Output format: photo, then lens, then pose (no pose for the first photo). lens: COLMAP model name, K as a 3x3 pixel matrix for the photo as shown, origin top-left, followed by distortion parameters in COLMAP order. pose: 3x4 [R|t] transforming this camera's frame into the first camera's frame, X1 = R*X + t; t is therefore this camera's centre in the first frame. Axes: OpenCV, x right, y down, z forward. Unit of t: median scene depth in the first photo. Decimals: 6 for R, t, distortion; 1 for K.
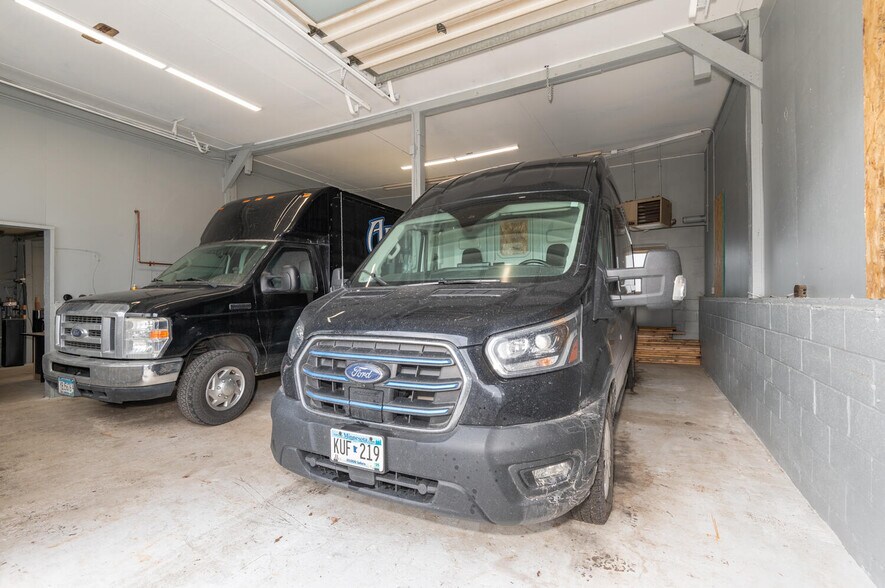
lens RADIAL K [[405.7, 0, 442.5], [0, 405.7, 294.0], [0, 0, 1]] dist [-0.000592, -0.000739]
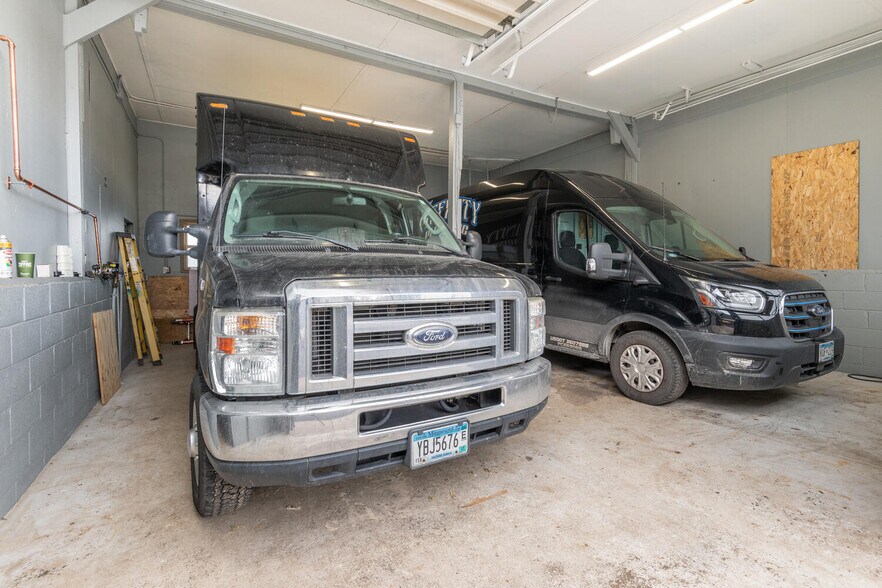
lens RADIAL K [[404.4, 0, 441.0], [0, 404.4, 294.0], [0, 0, 1]] dist [-0.000592, -0.000739]
pose [[0.541583, -0.037799, 0.839797, -1.589527], [-0.006811, 0.998759, 0.049346, 0.023705], [-0.840620, -0.032445, 0.540653, 0.879875]]
